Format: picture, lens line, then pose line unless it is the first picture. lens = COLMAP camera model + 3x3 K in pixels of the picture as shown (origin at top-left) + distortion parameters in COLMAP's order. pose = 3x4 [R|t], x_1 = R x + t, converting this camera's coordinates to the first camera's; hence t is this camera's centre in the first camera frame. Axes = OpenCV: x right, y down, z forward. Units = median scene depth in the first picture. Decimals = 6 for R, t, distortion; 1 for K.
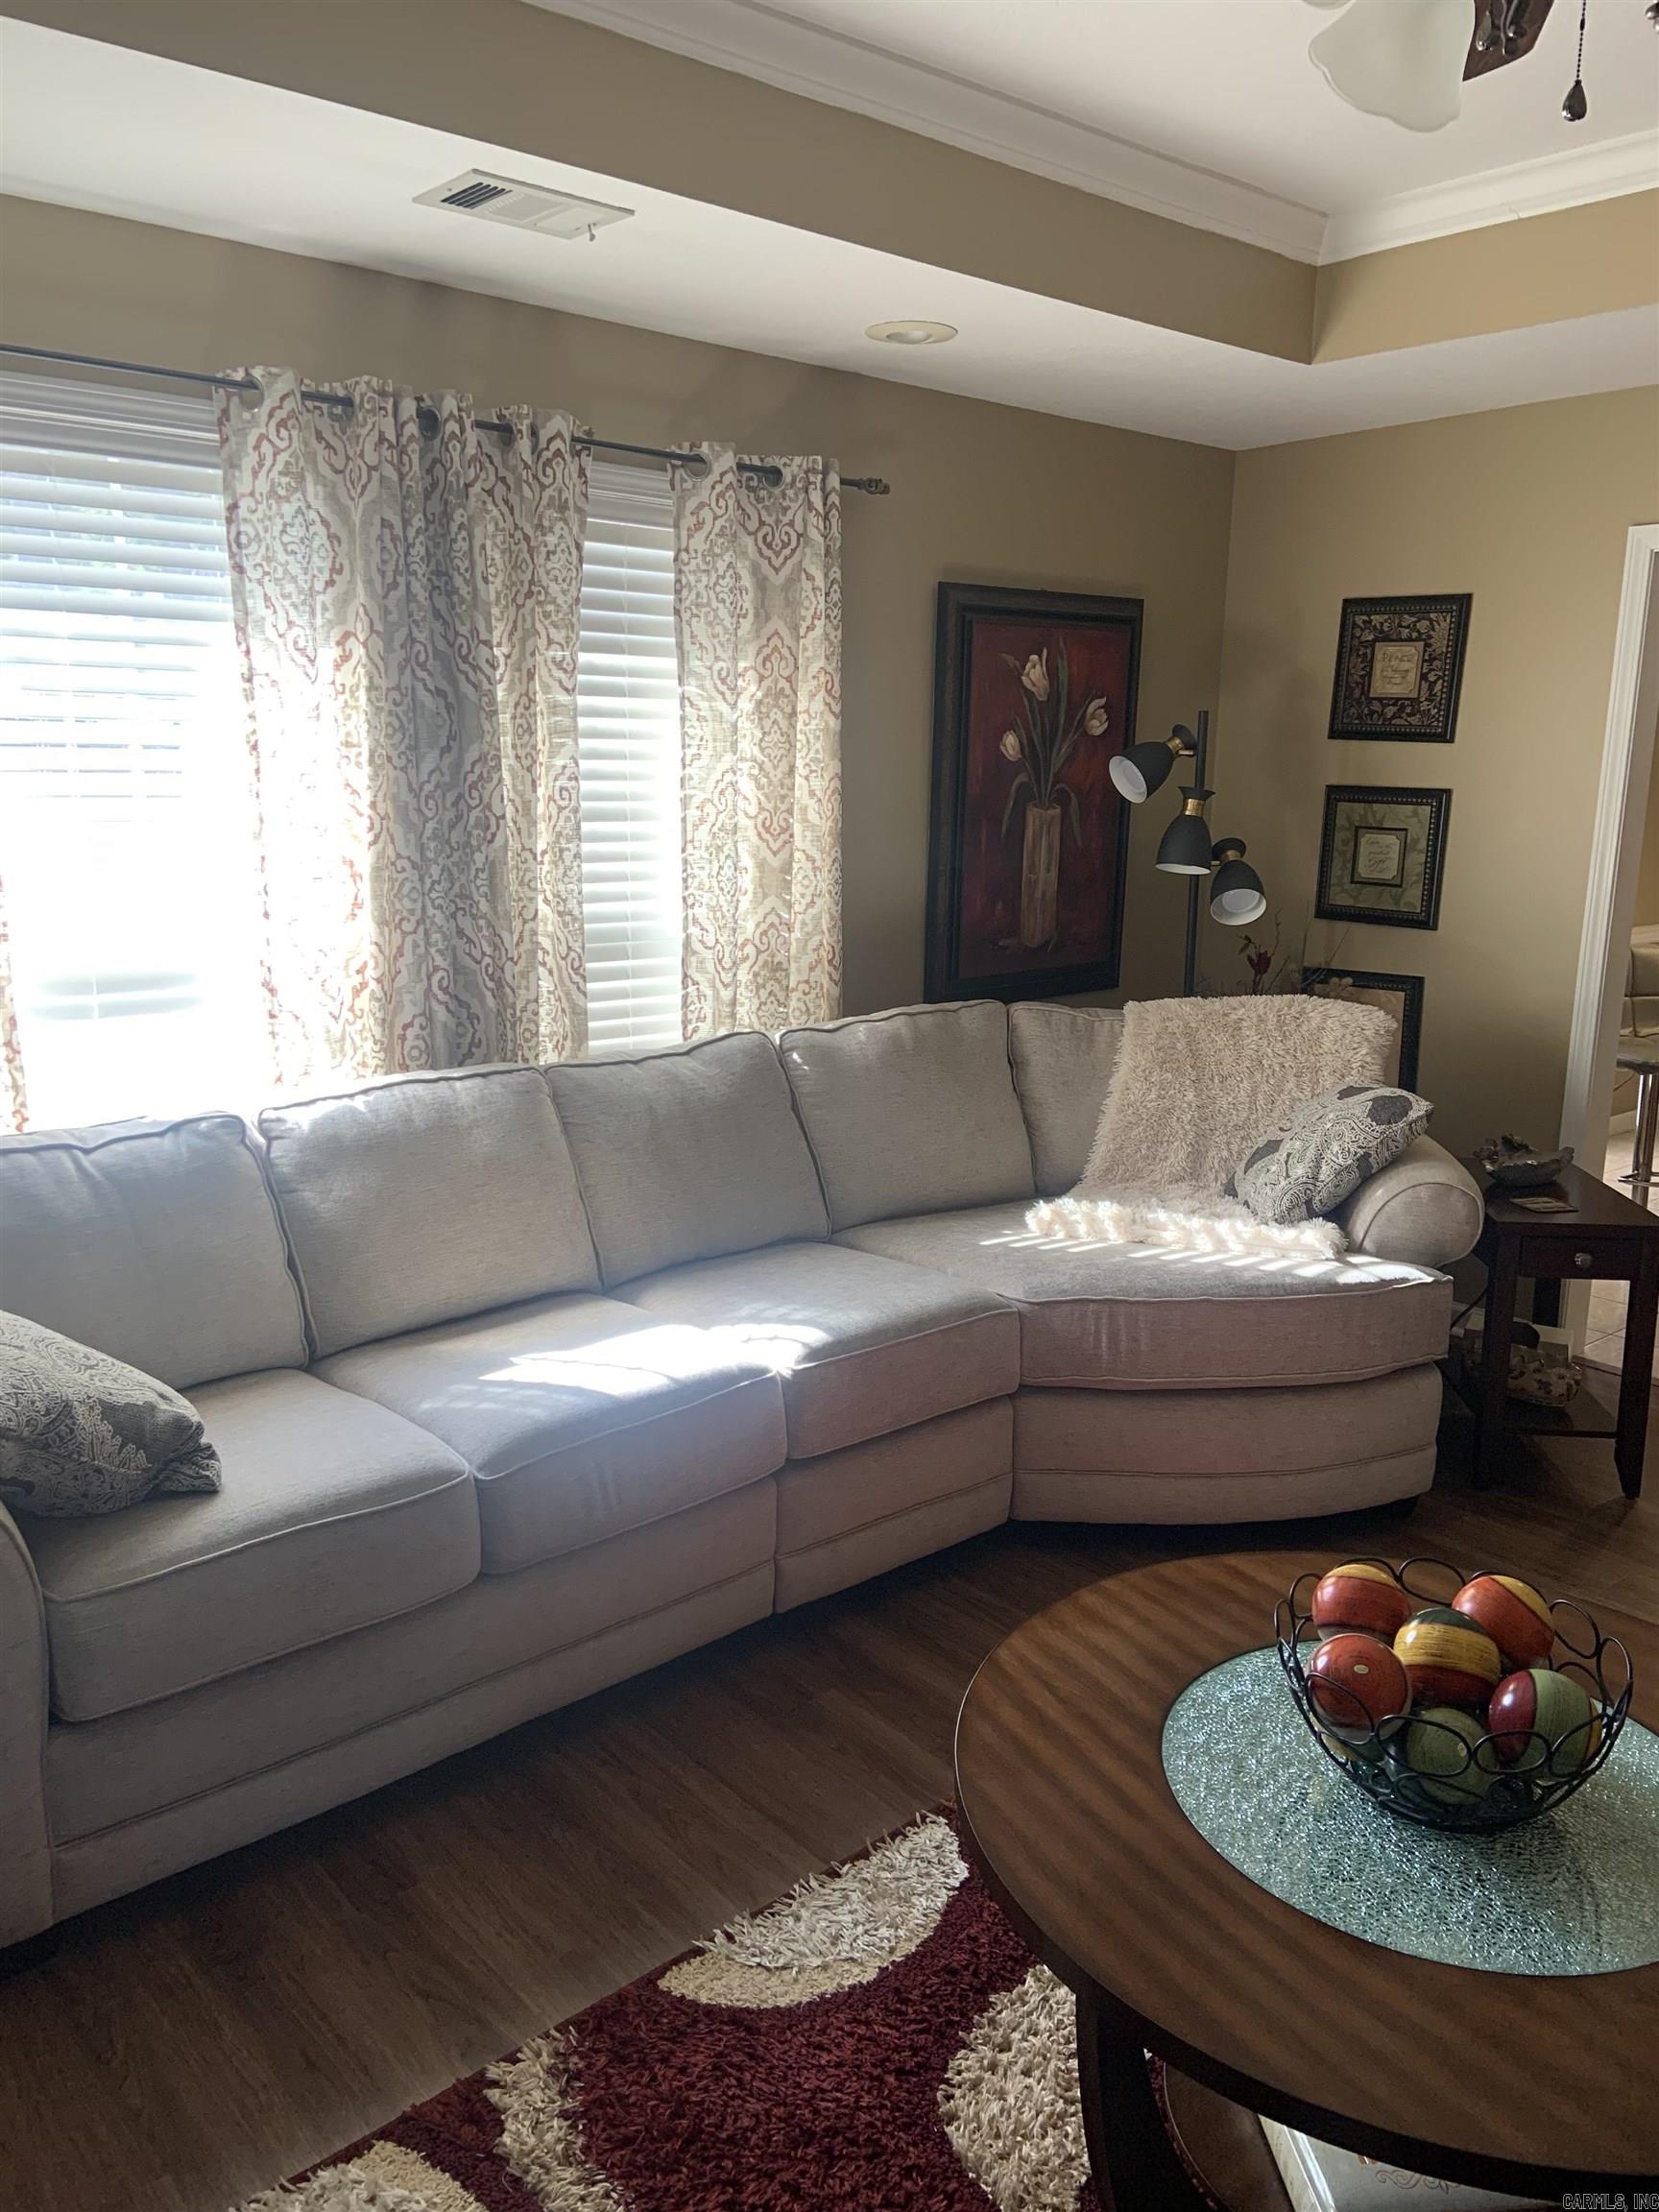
lens RADIAL K [[1663.6, 0, 837.6], [0, 1663.6, 1121.7], [0, 0, 1]] dist [0.117262, -0.141544]
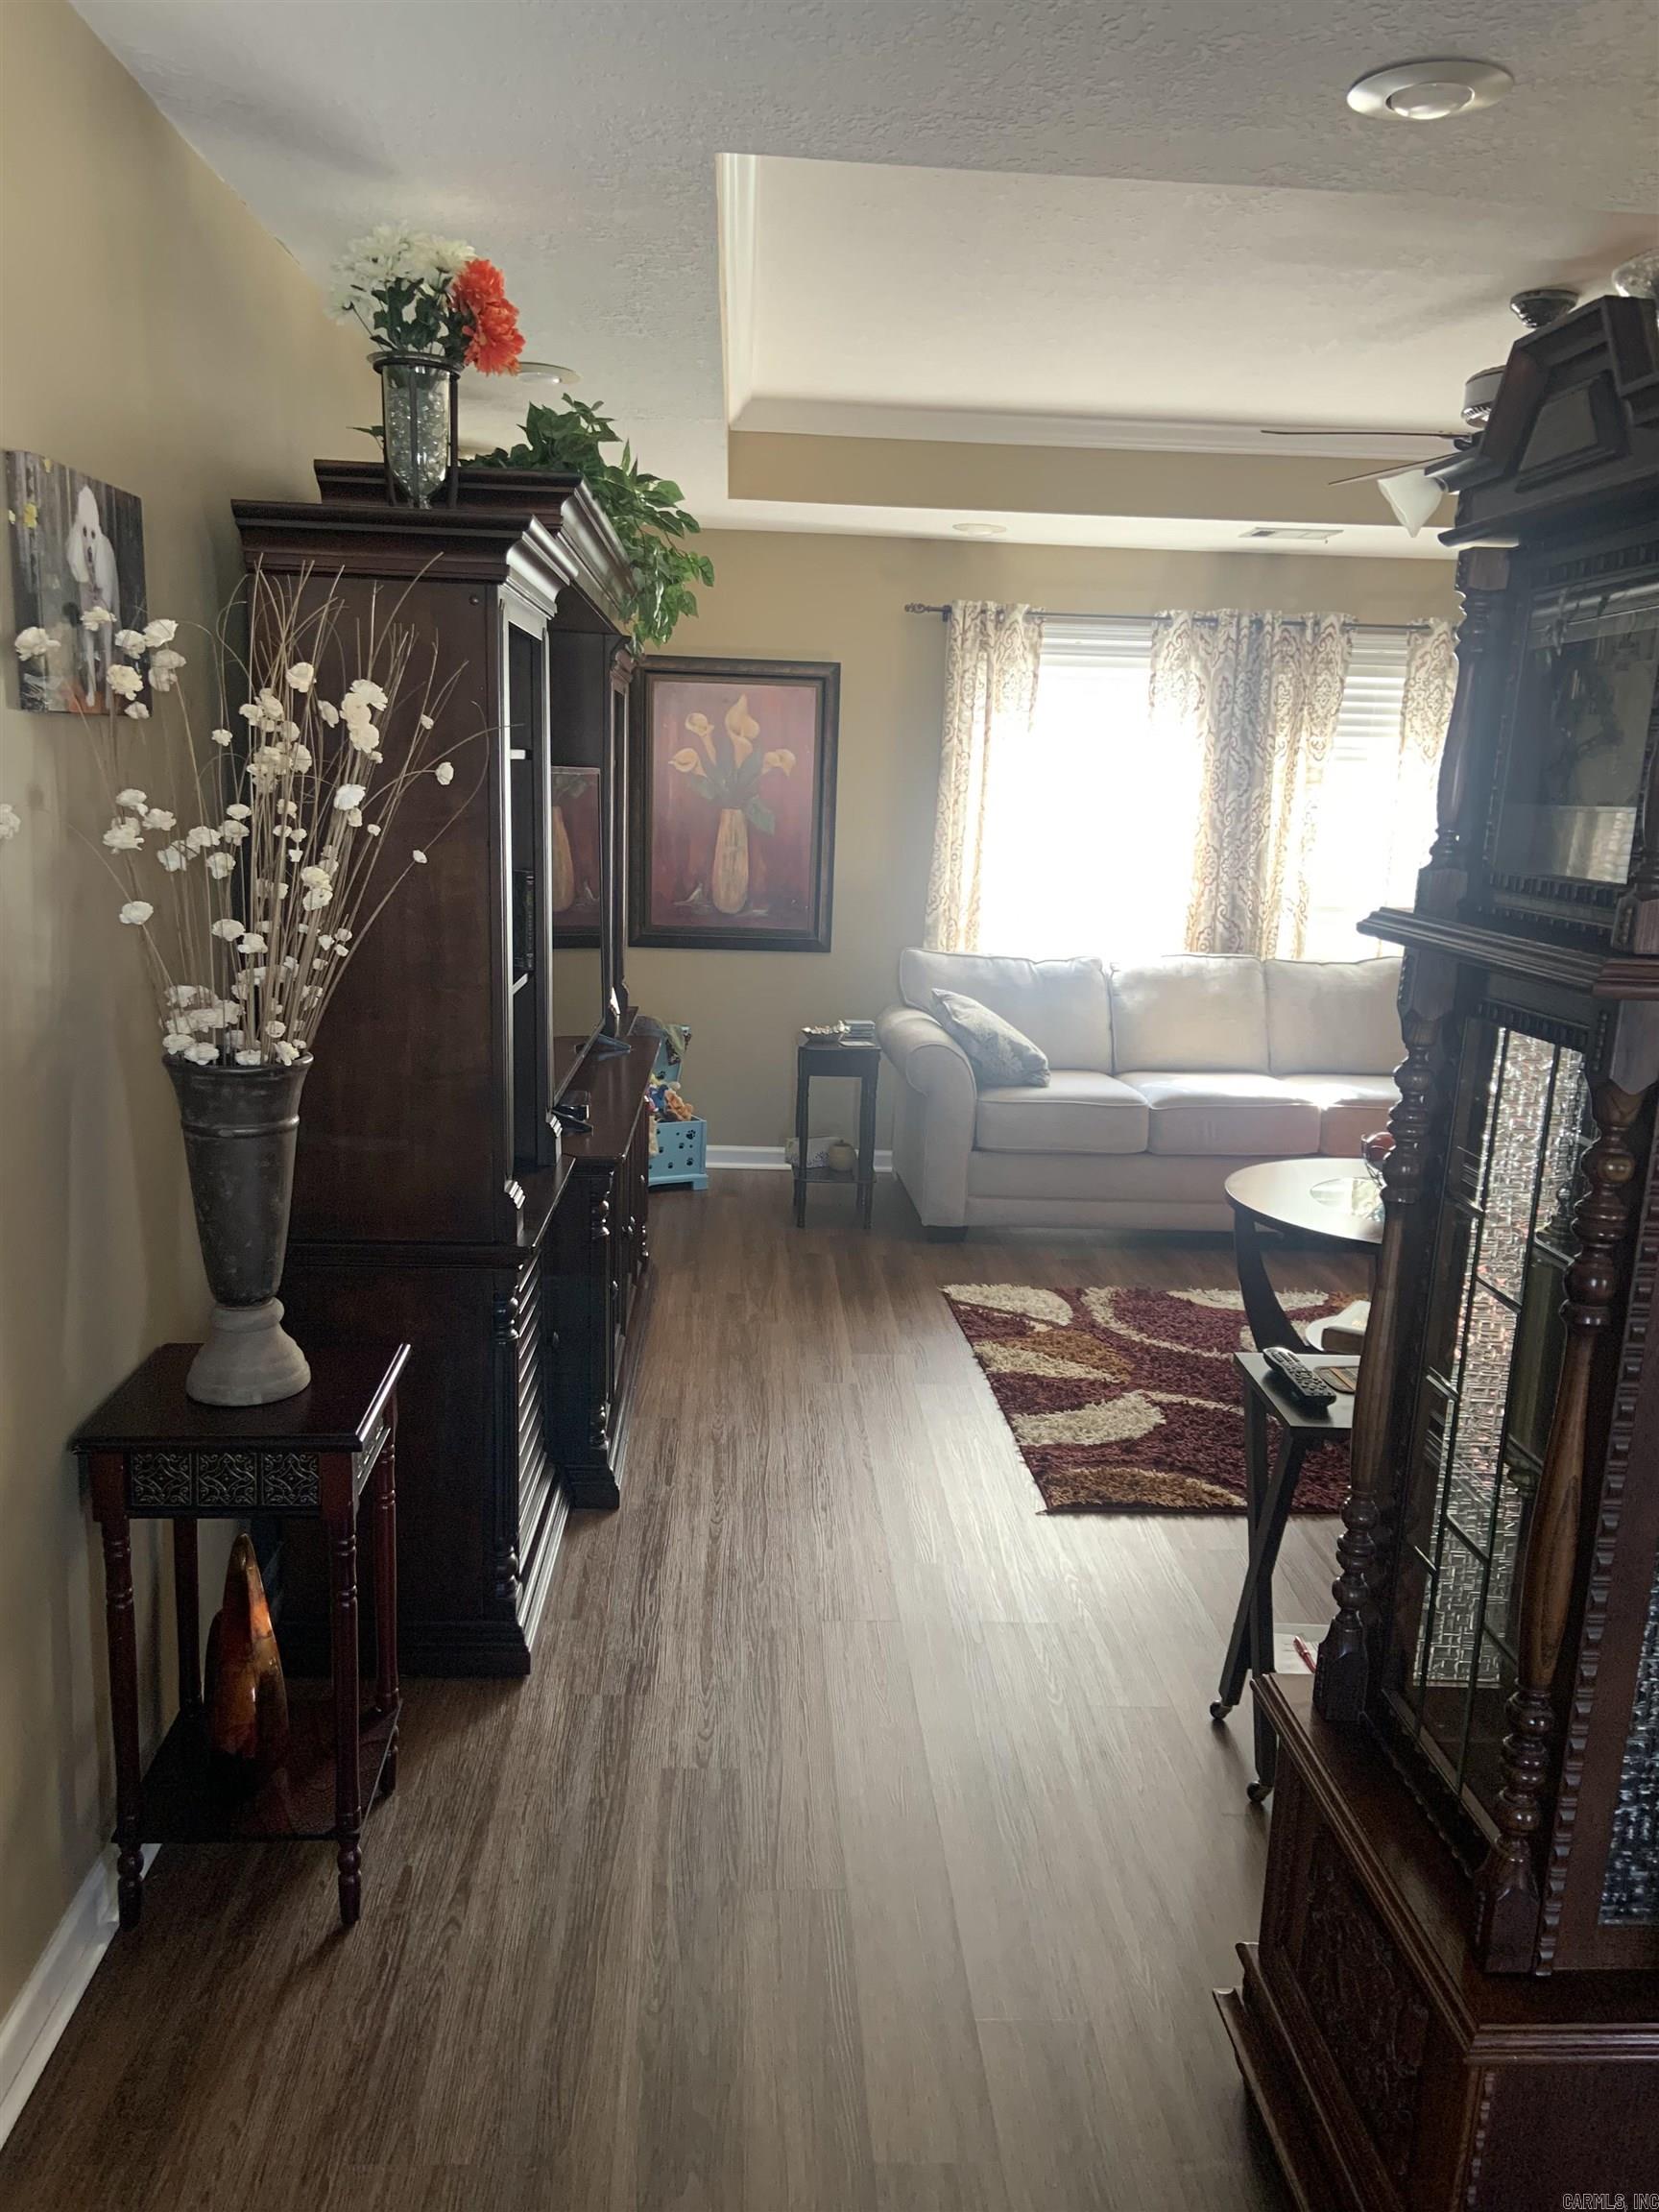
lens RADIAL K [[1663.6, 0, 837.6], [0, 1663.6, 1121.7], [0, 0, 1]] dist [0.117262, -0.141544]
pose [[0.800594, 0.137559, -0.583203, 0.592067], [-0.151539, 0.988134, 0.025044, 0.181871], [0.579728, 0.068328, 0.811940, -0.837499]]
